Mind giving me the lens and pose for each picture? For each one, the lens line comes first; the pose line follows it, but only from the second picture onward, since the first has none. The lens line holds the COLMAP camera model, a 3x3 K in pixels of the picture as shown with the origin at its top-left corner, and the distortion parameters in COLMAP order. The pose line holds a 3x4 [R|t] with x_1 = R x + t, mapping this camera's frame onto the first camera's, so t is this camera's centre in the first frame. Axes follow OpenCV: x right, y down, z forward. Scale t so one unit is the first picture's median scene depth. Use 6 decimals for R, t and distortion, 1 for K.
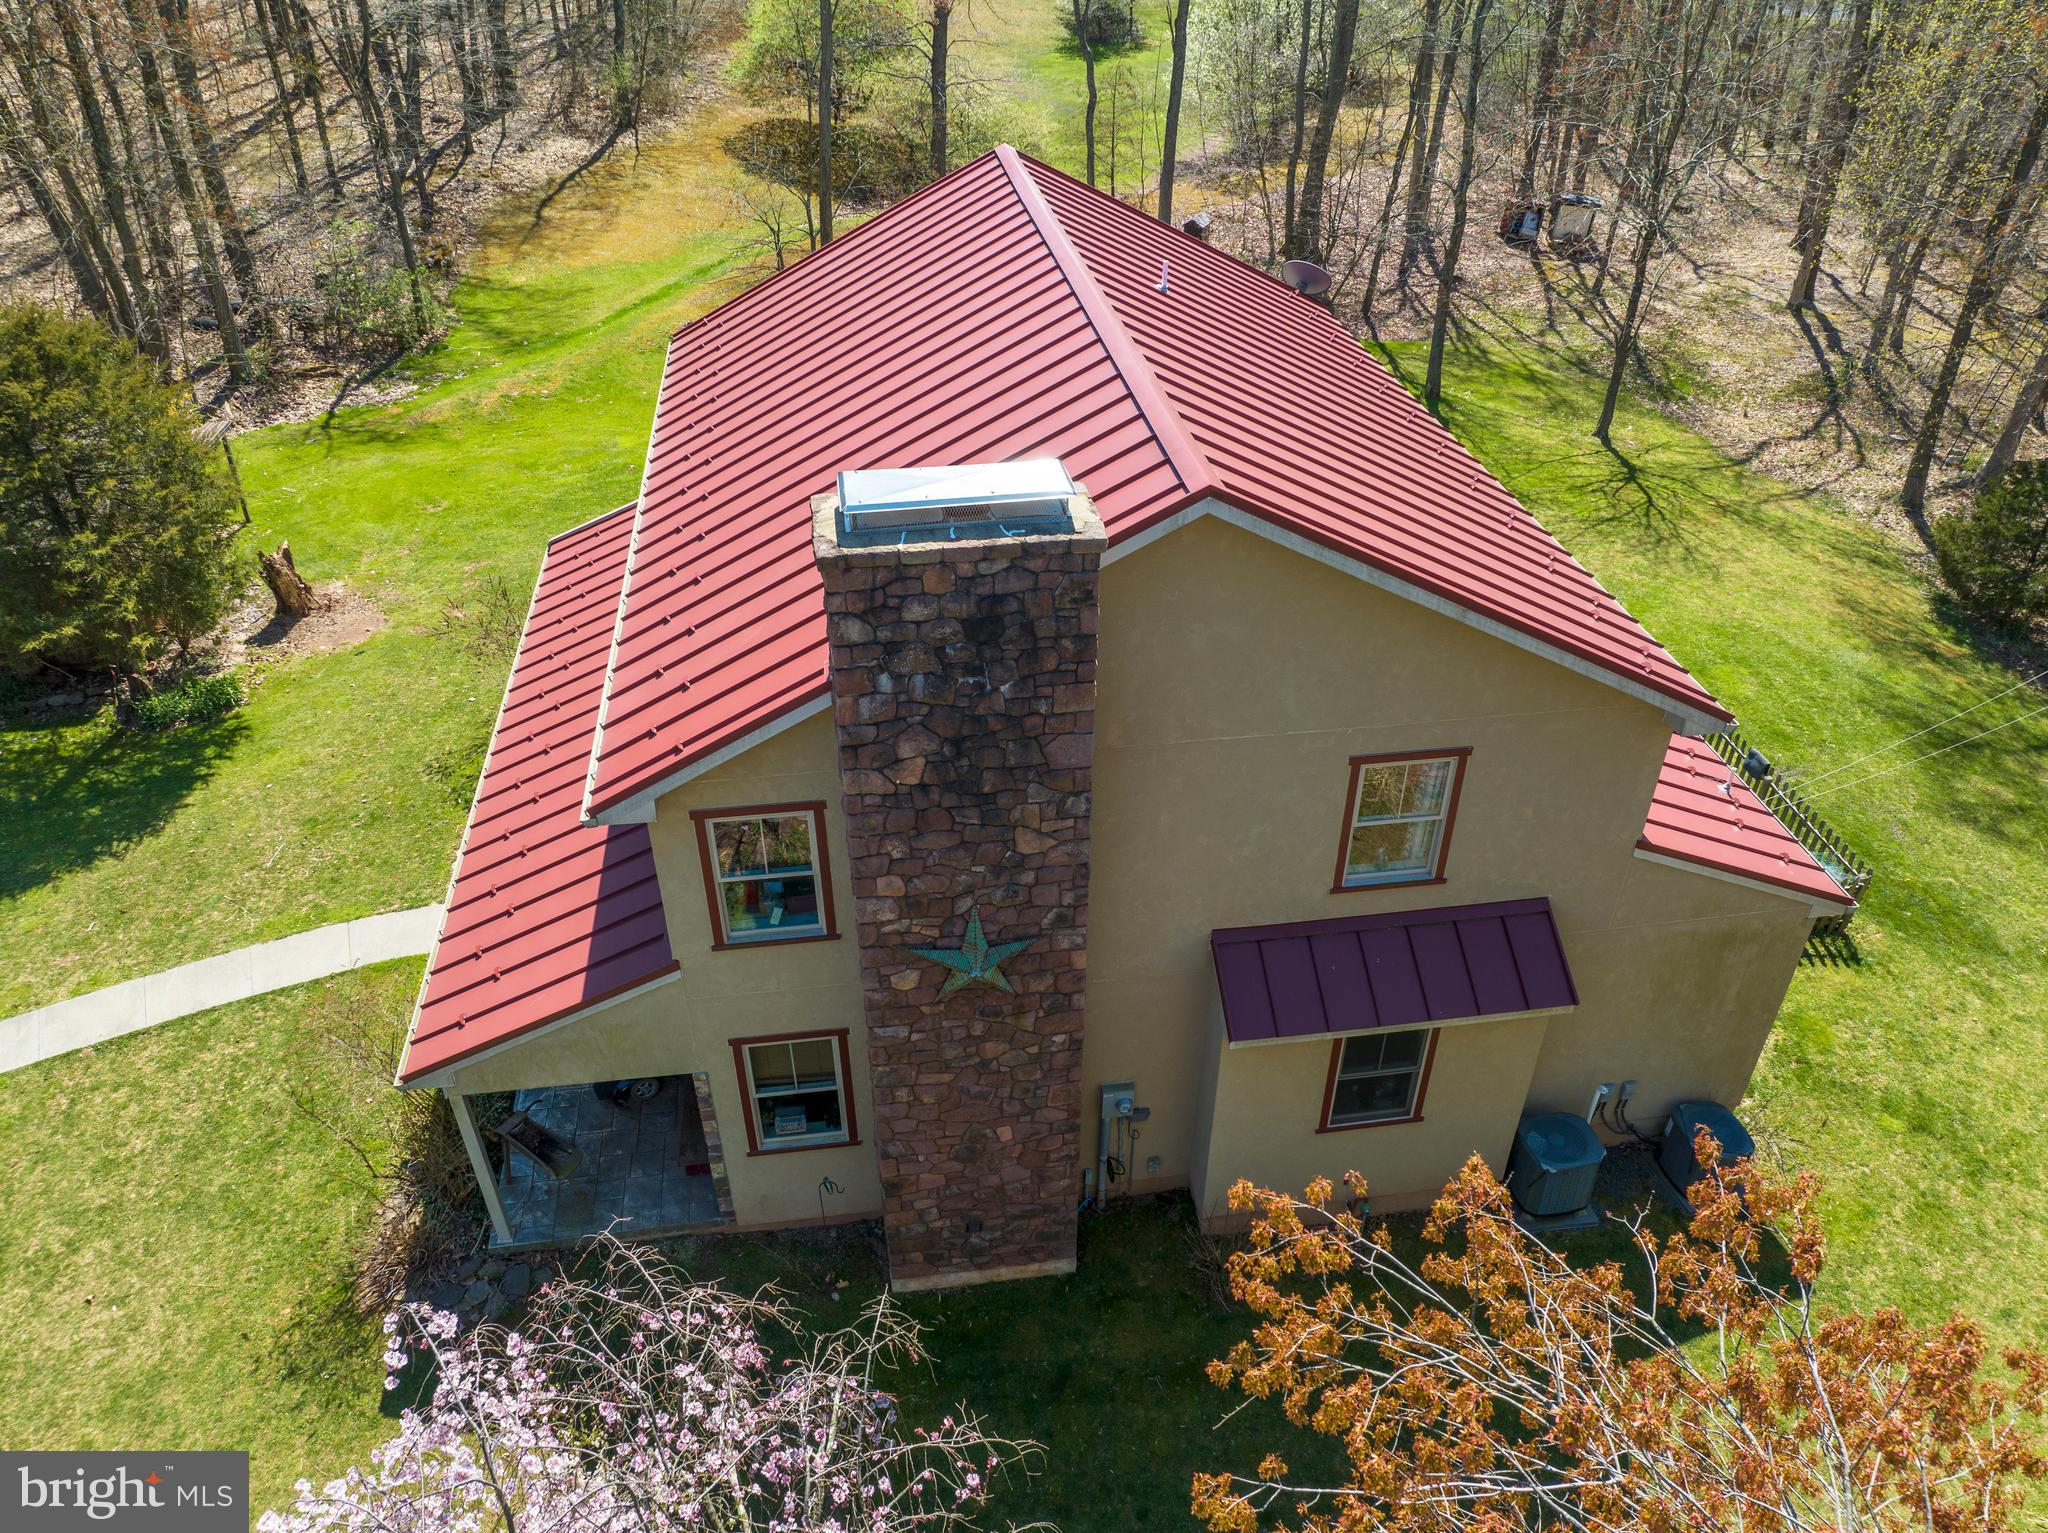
lens RADIAL K [[1440.8, 0, 1024.0], [0, 1440.8, 766.5], [0, 0, 1]] dist [-0.040080, 0.001099]
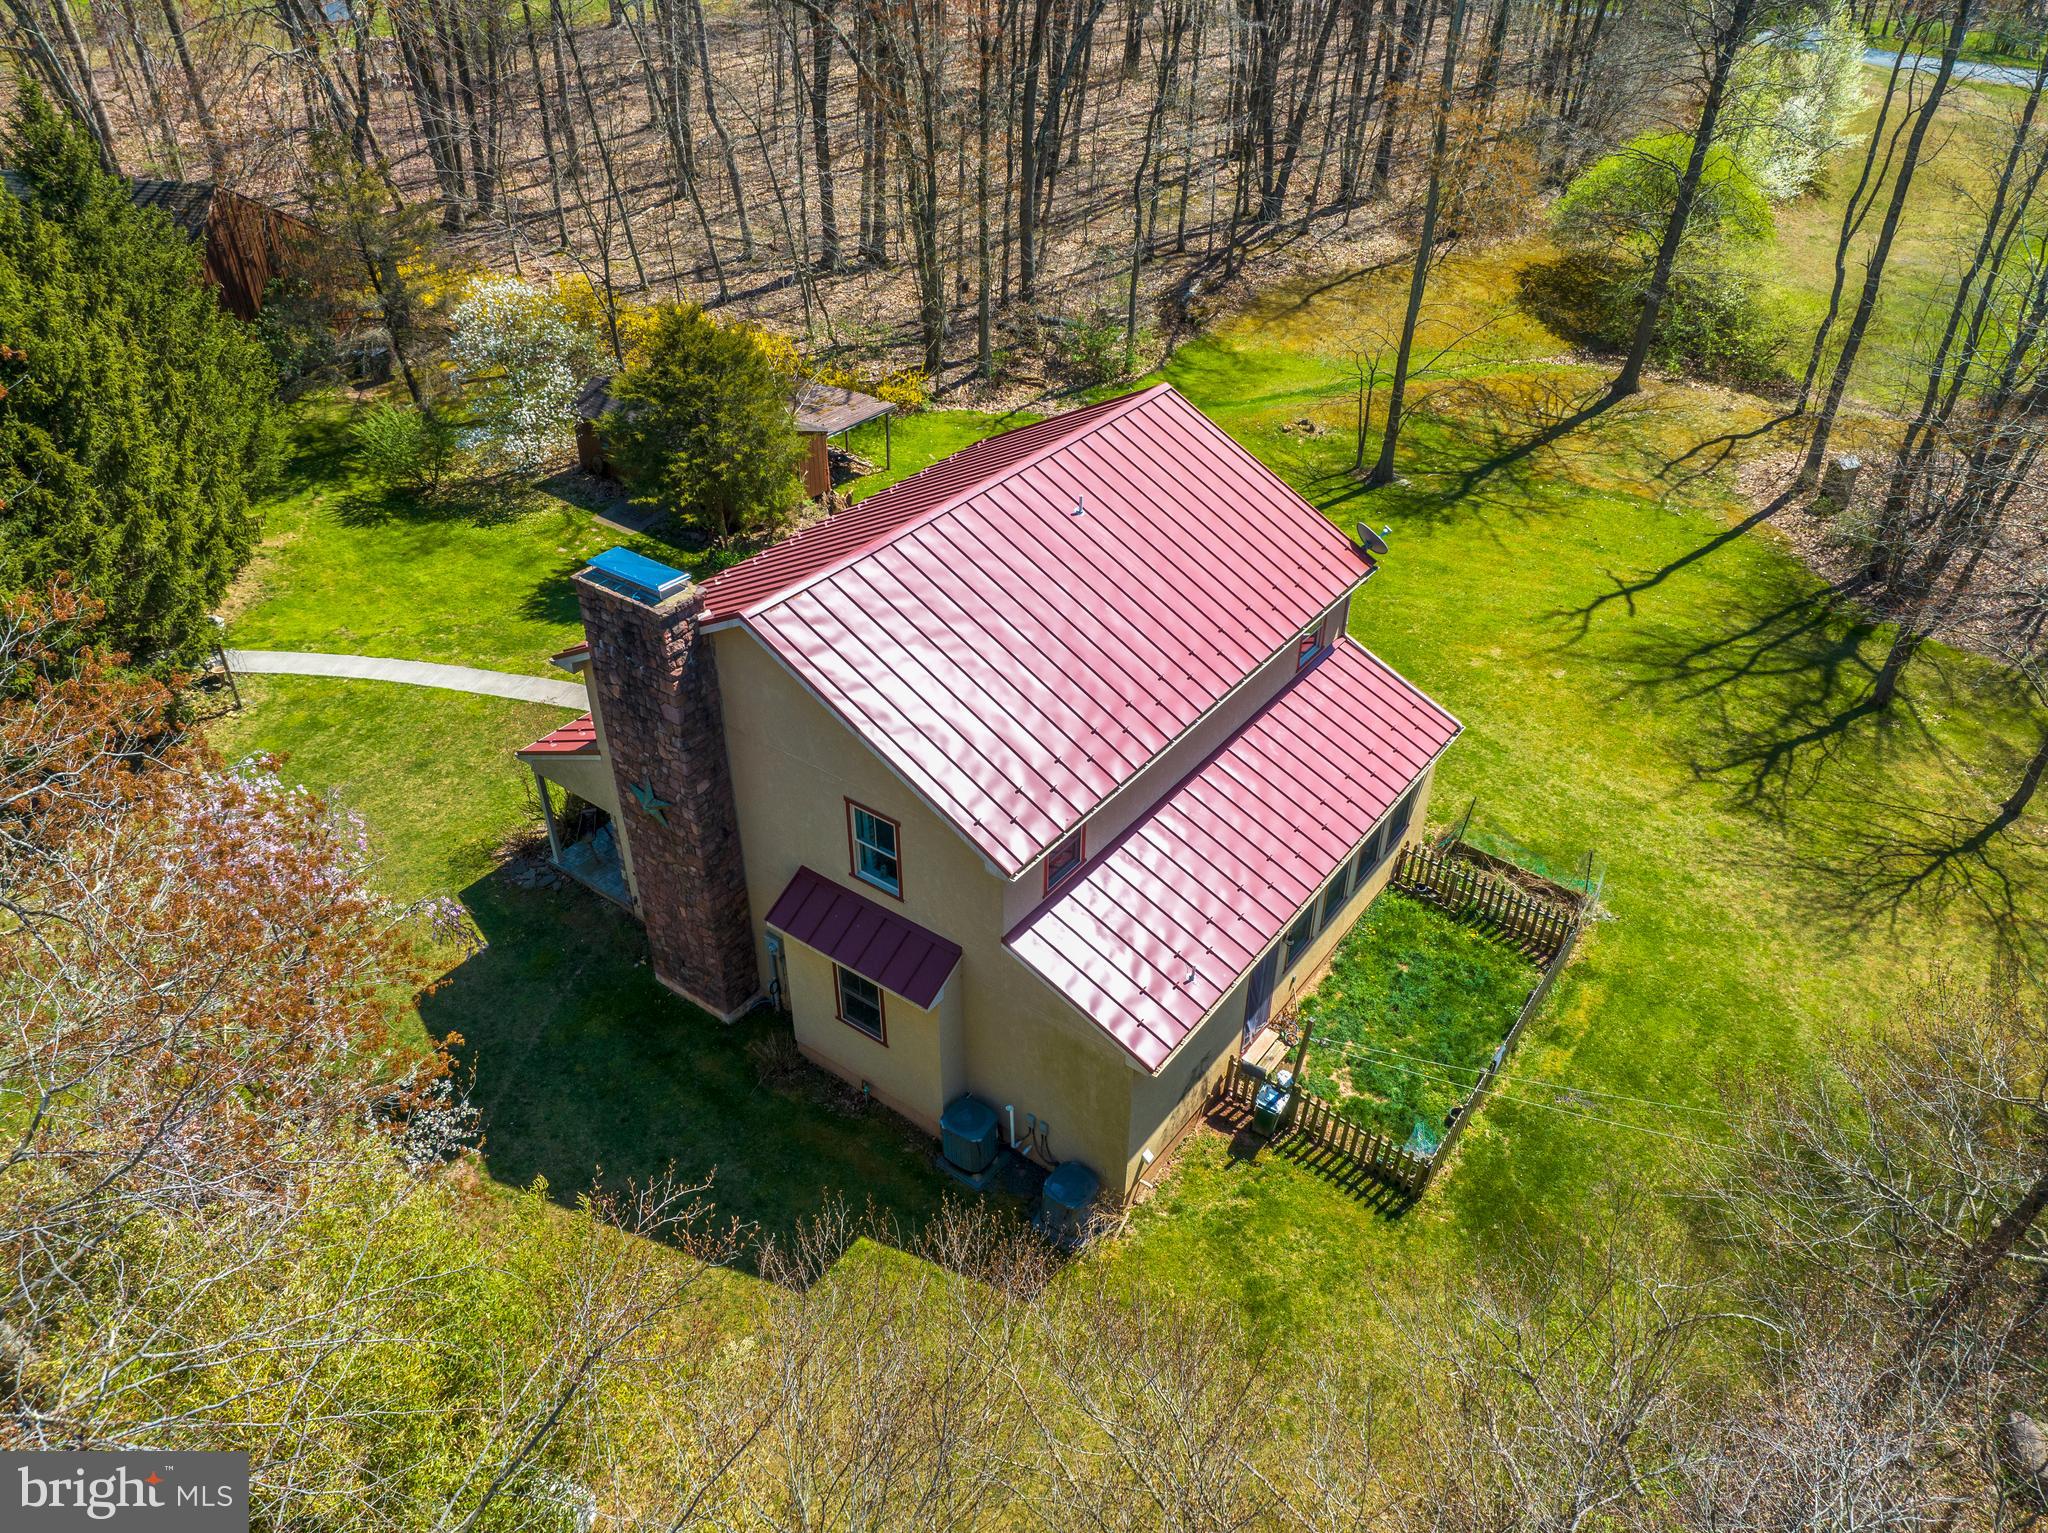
lens RADIAL K [[1440.8, 0, 1024.0], [0, 1440.8, 766.5], [0, 0, 1]] dist [-0.040080, 0.001099]
pose [[0.714541, 0.404561, -0.570755, 1.157097], [-0.405934, 0.904213, 0.132723, -0.304214], [0.569779, 0.136853, 0.810323, -0.244090]]
